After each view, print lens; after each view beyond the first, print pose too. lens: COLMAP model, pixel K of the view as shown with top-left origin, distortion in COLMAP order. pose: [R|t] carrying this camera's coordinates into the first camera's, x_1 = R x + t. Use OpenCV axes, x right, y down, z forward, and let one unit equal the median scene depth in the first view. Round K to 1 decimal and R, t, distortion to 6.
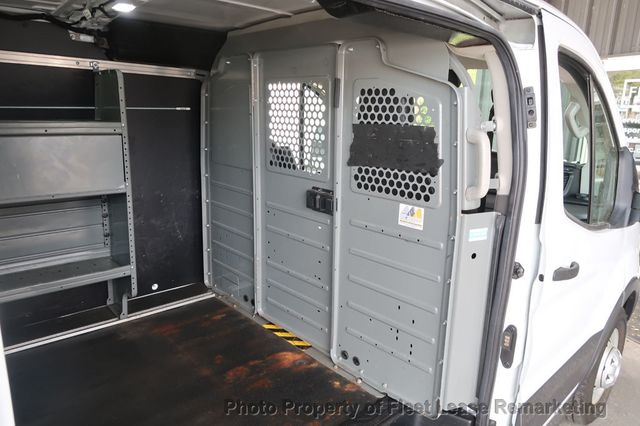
lens RADIAL K [[440.6, 0, 318.3], [0, 440.6, 212.2], [0, 0, 1]] dist [-0.026202, 0.005960]
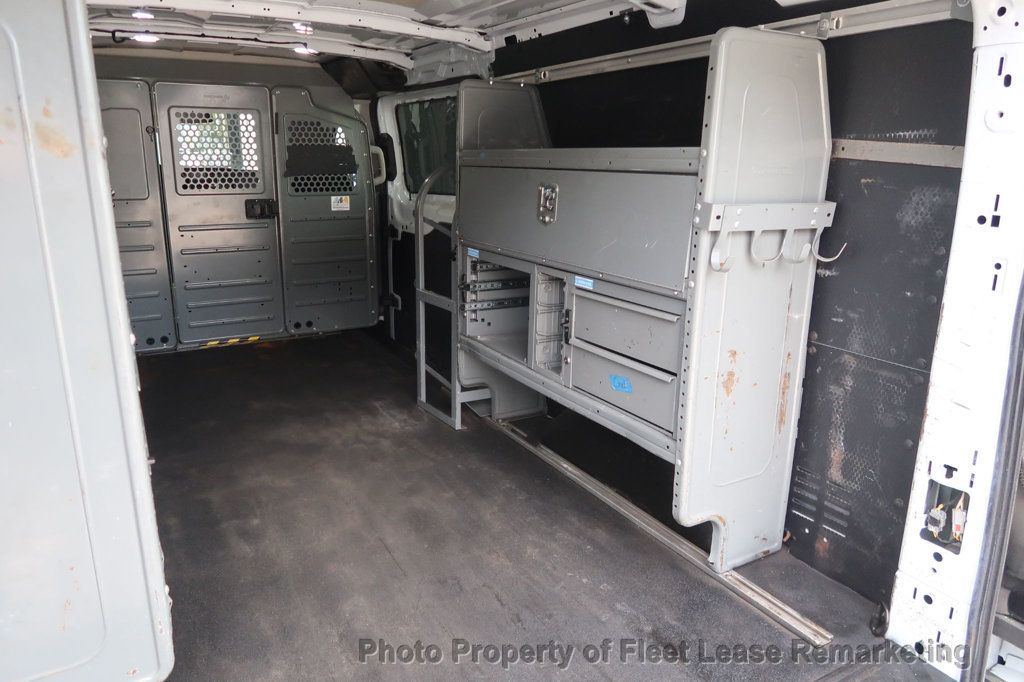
lens RADIAL K [[705.0, 0, 509.3], [0, 705.0, 339.7], [0, 0, 1]] dist [-0.026202, 0.005960]
pose [[0.229755, -0.272510, 0.934318, -1.926444], [0.219908, 0.949709, 0.222922, 0.041053], [-0.948079, 0.154246, 0.278128, -0.187971]]
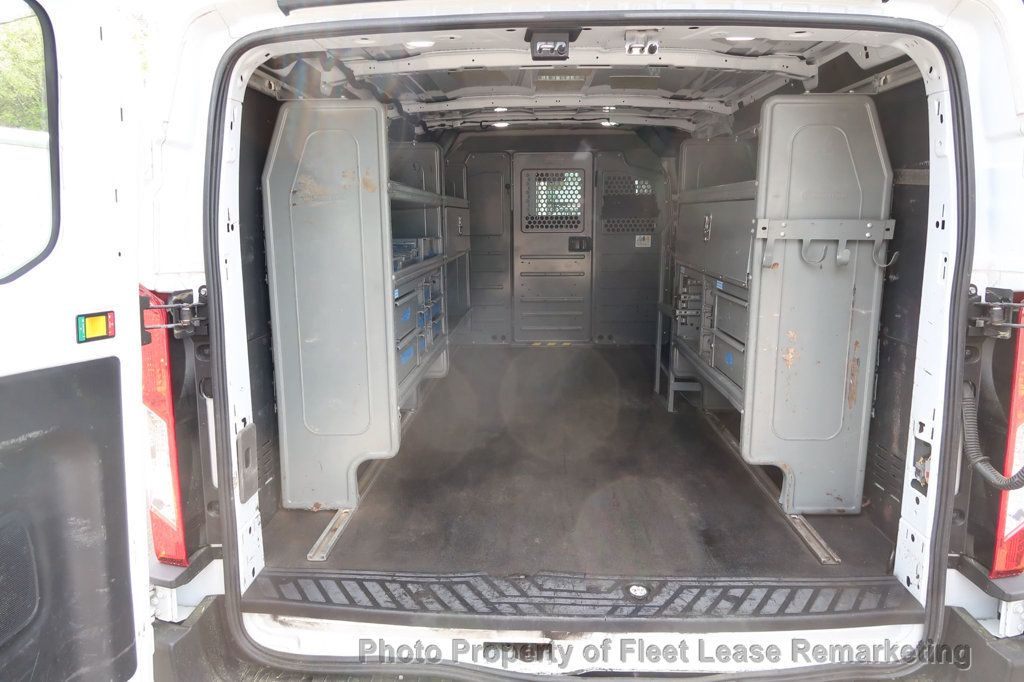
lens RADIAL K [[705.0, 0, 509.3], [0, 705.0, 339.7], [0, 0, 1]] dist [-0.026202, 0.005960]
pose [[0.707523, -0.160373, 0.688253, -2.168626], [0.190360, 0.981162, 0.032935, 0.199294], [-0.680569, 0.107713, 0.724723, -0.726336]]
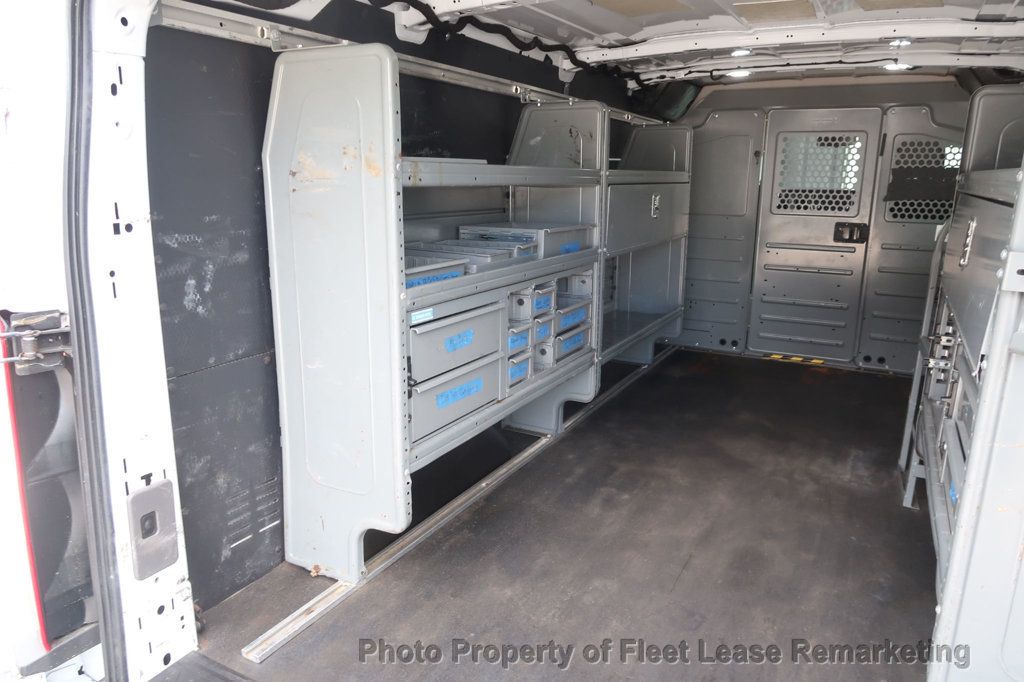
lens RADIAL K [[705.0, 0, 509.3], [0, 705.0, 339.7], [0, 0, 1]] dist [-0.026202, 0.005960]
pose [[0.945566, -0.097071, 0.310617, -1.622502], [0.093844, 0.995264, 0.025352, 0.141036], [-0.311607, 0.005177, 0.950197, -0.592667]]
